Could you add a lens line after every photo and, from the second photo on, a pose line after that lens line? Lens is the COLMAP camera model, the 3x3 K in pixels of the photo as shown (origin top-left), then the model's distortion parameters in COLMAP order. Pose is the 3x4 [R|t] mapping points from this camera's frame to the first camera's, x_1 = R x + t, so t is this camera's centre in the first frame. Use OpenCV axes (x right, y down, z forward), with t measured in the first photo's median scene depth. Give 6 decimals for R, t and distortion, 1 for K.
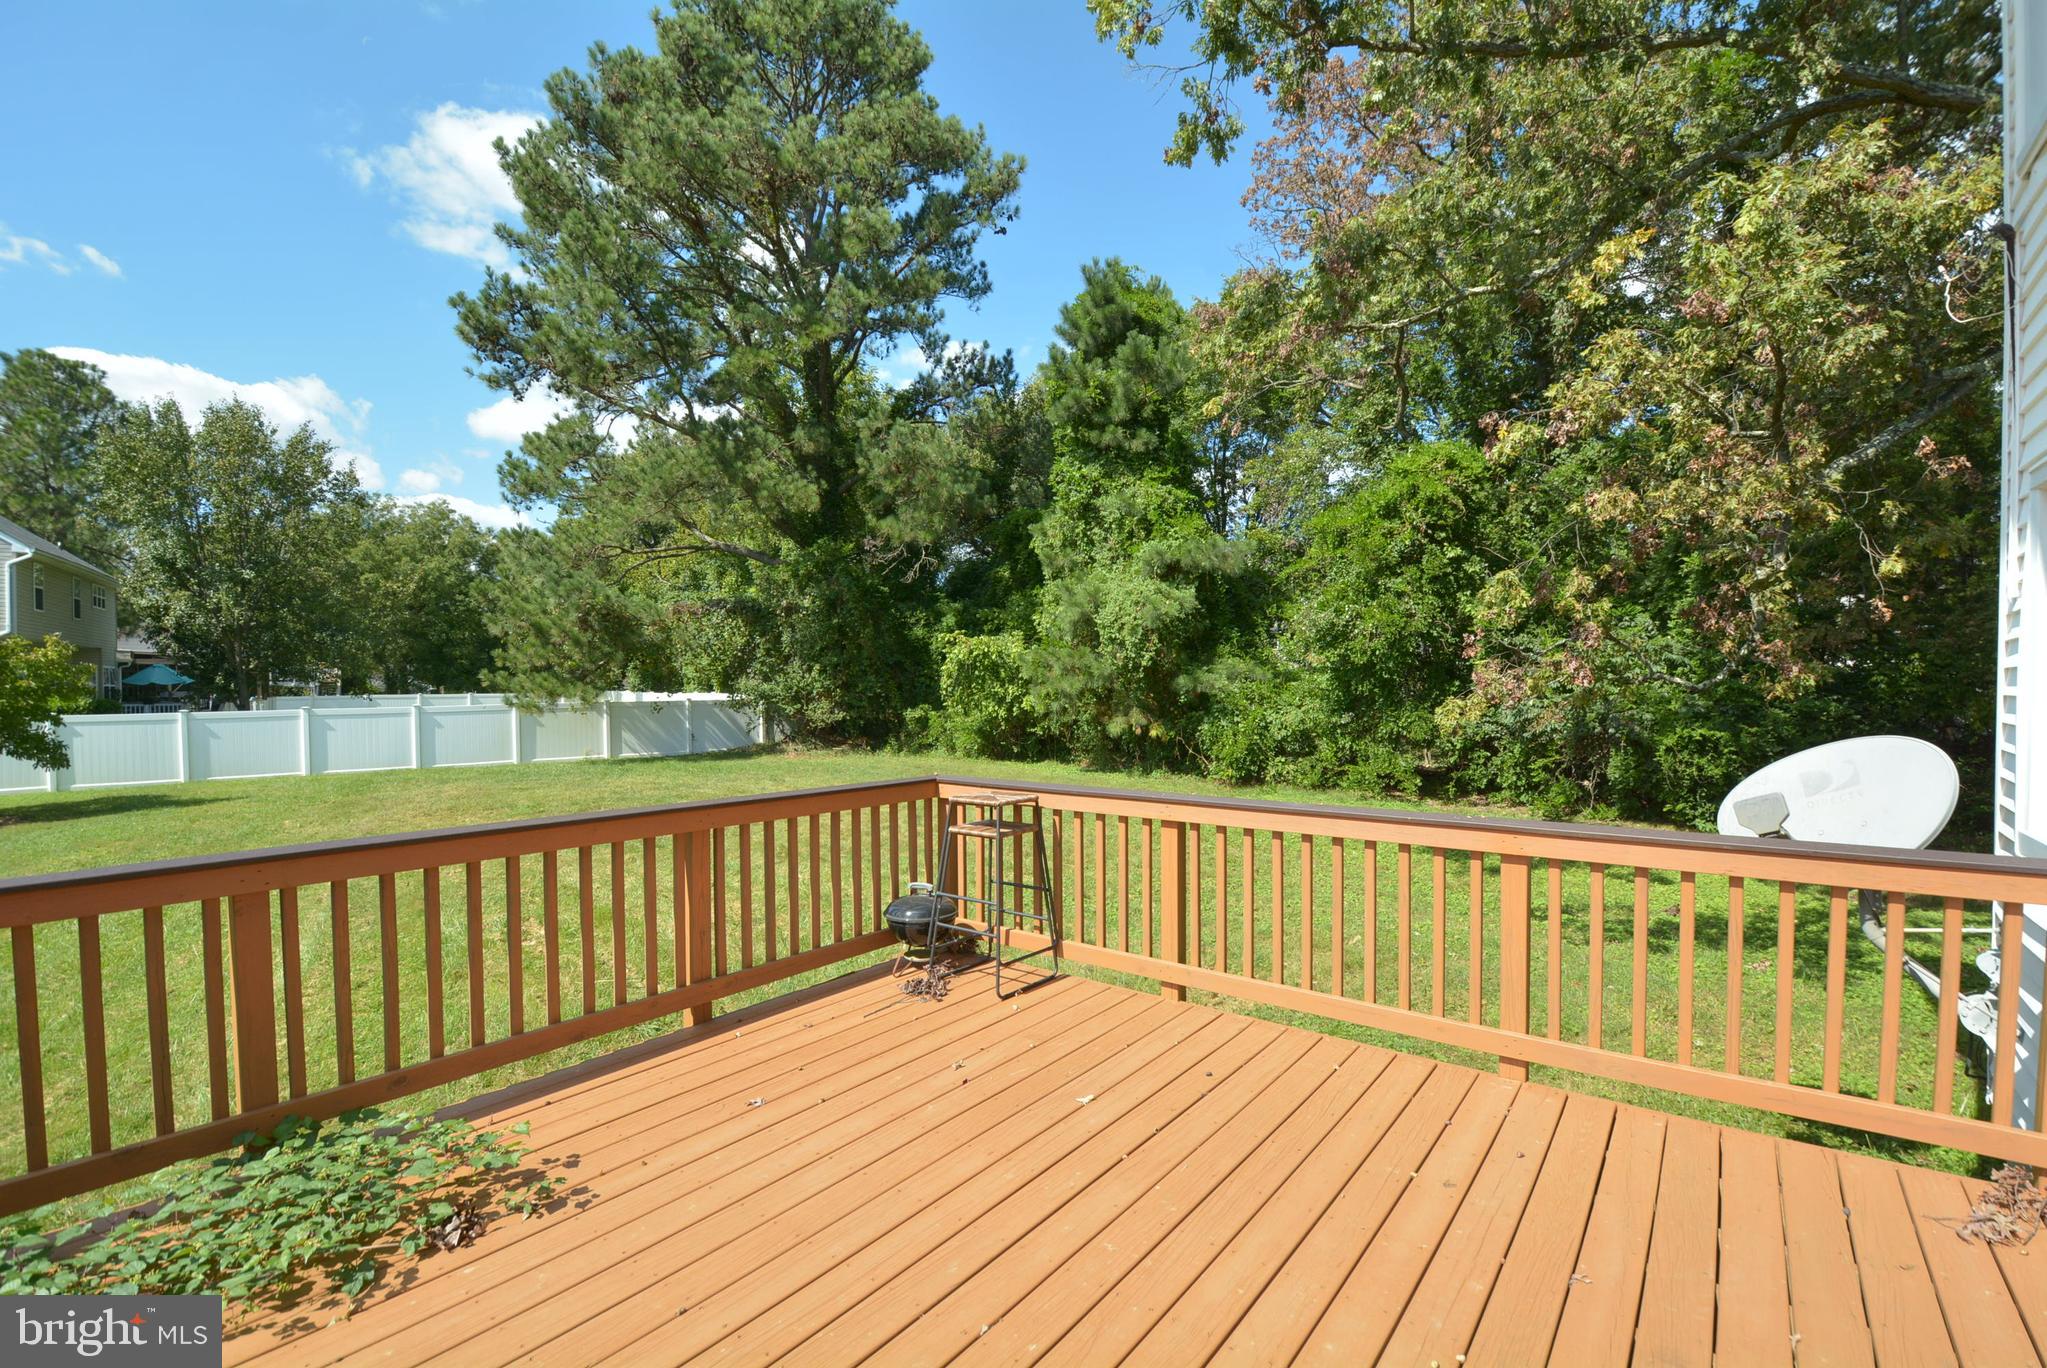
lens RADIAL K [[909.2, 0, 1035.9], [0, 909.2, 716.0], [0, 0, 1]] dist [-0.001188, -0.000286]
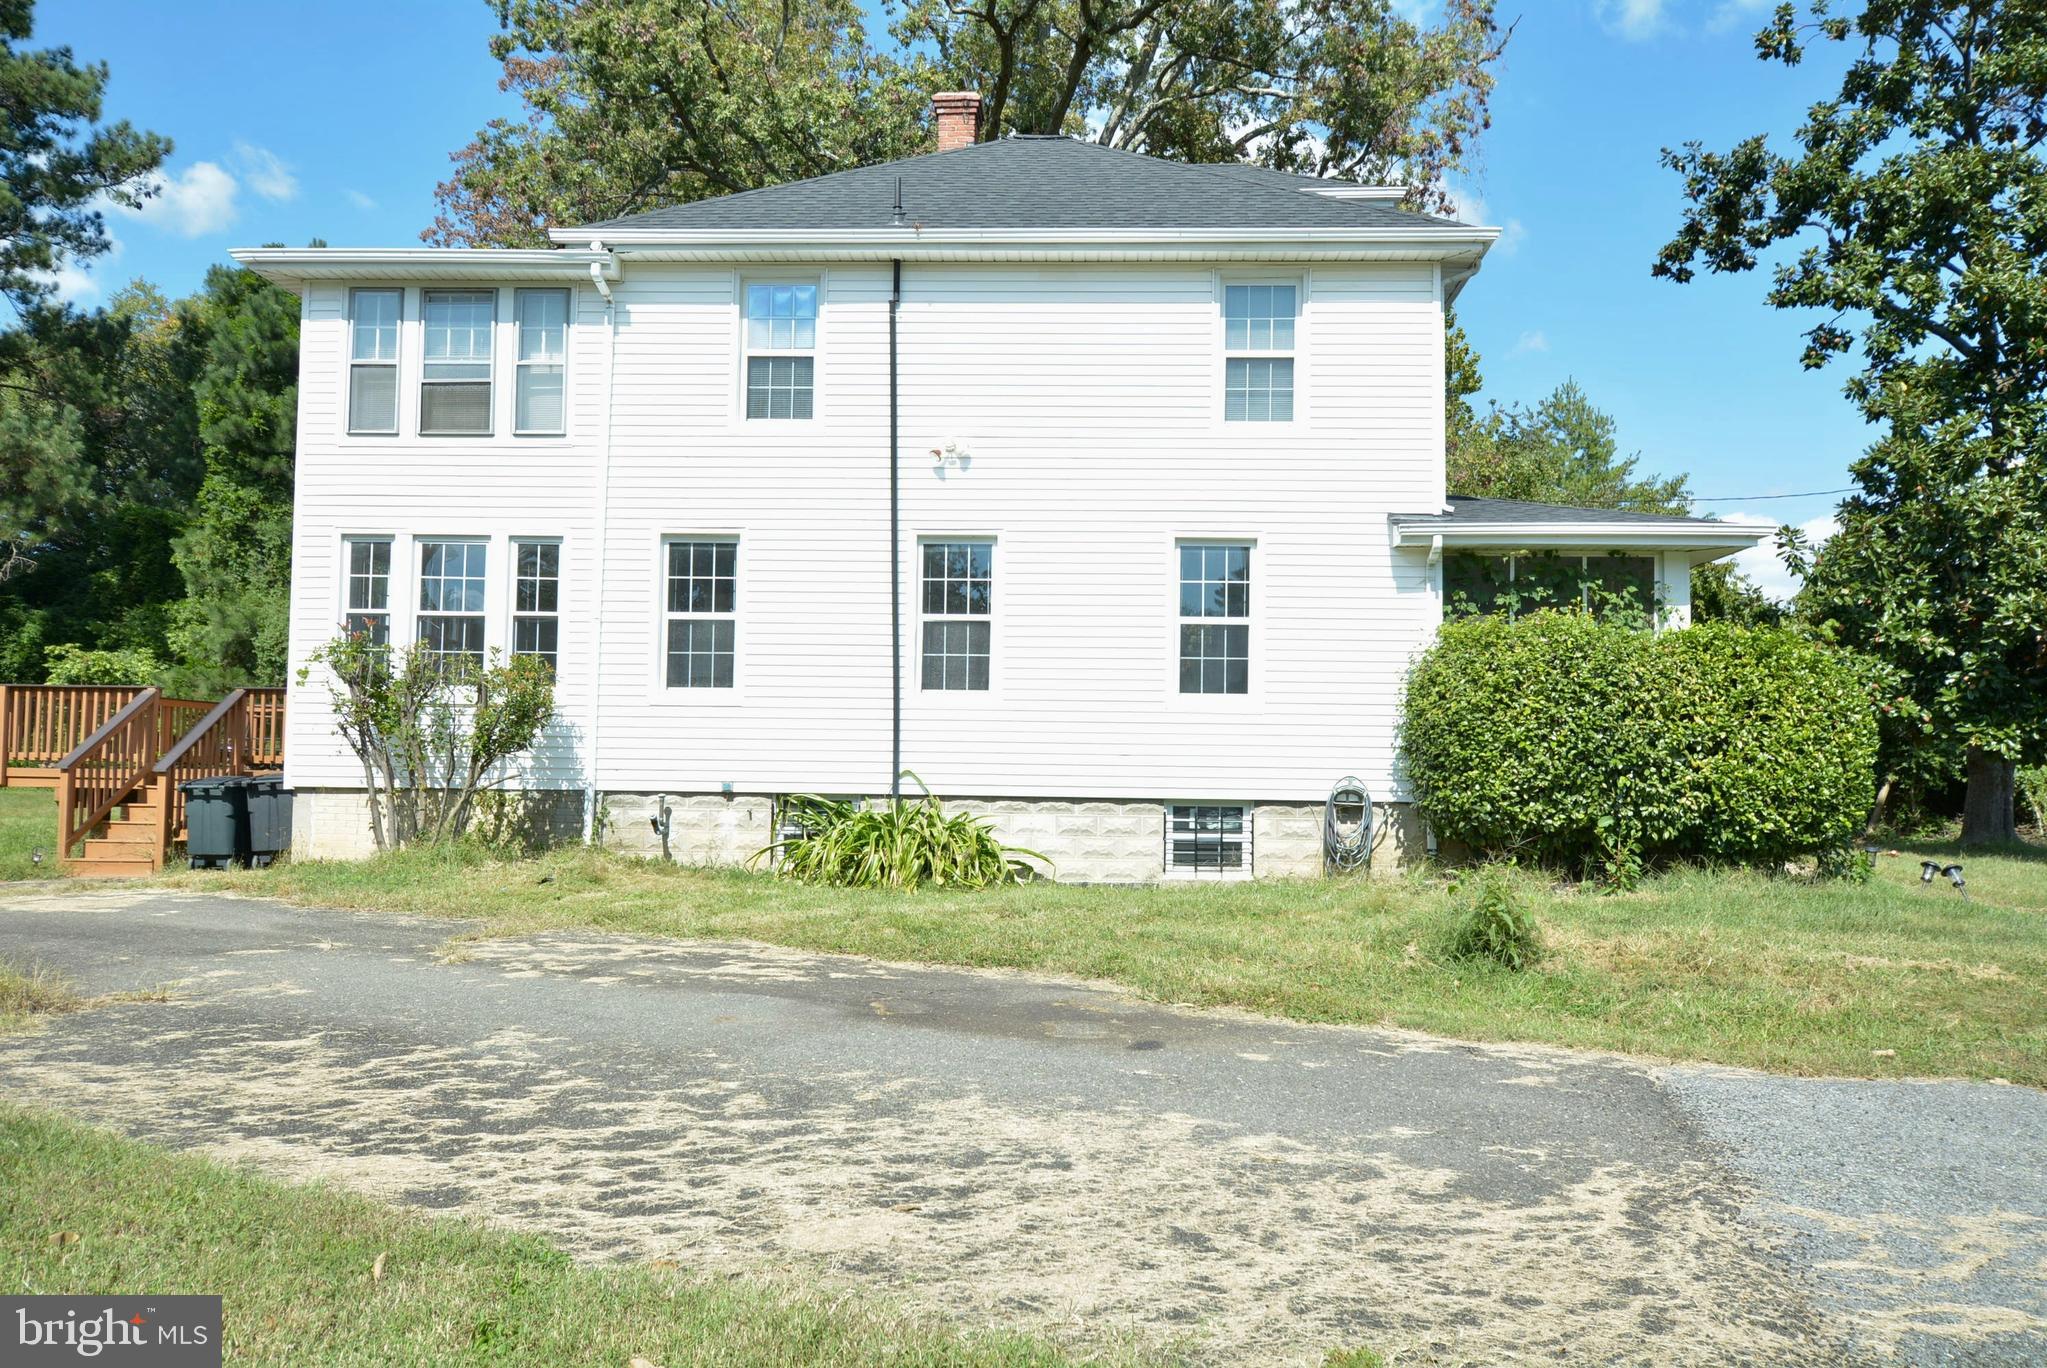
lens RADIAL K [[1453.3, 0, 1044.4], [0, 1453.3, 705.8], [0, 0, 1]] dist [0.019139, -0.006046]
pose [[0.816820, 0.042132, 0.575352, -0.134262], [0.000954, 0.997230, -0.074379, 0.080134], [-0.576892, 0.061303, 0.814517, -0.770031]]
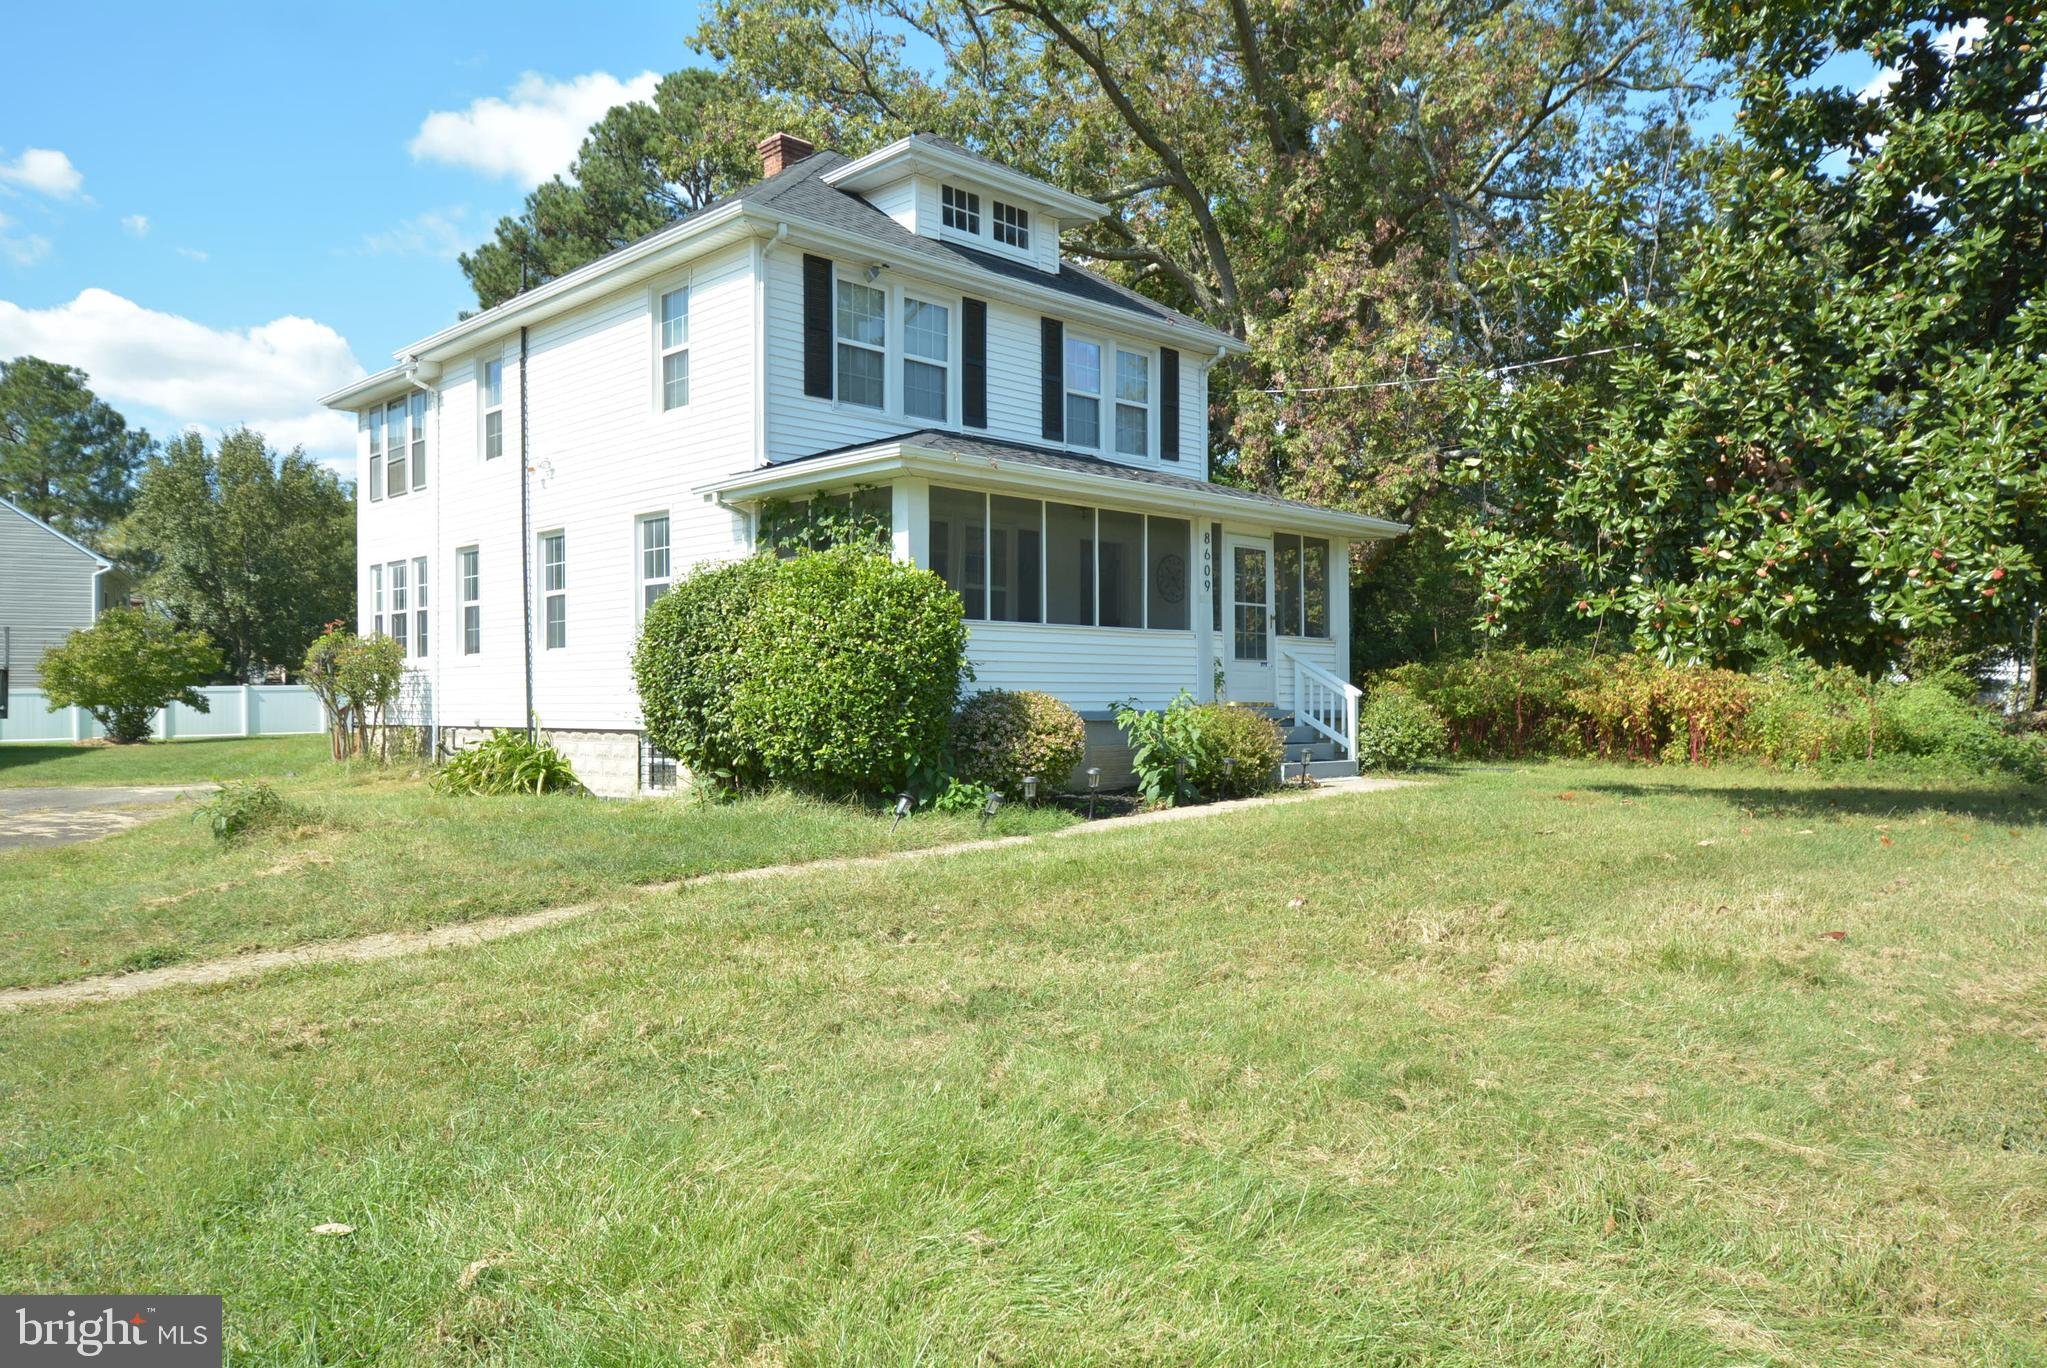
lens RADIAL K [[1453.3, 0, 1044.4], [0, 1453.3, 705.8], [0, 0, 1]] dist [0.019139, -0.006046]
pose [[0.991817, -0.001246, -0.127659, 0.533745], [-0.002313, 0.999613, -0.027723, 0.081807], [0.127644, 0.027792, 0.991431, -1.007342]]
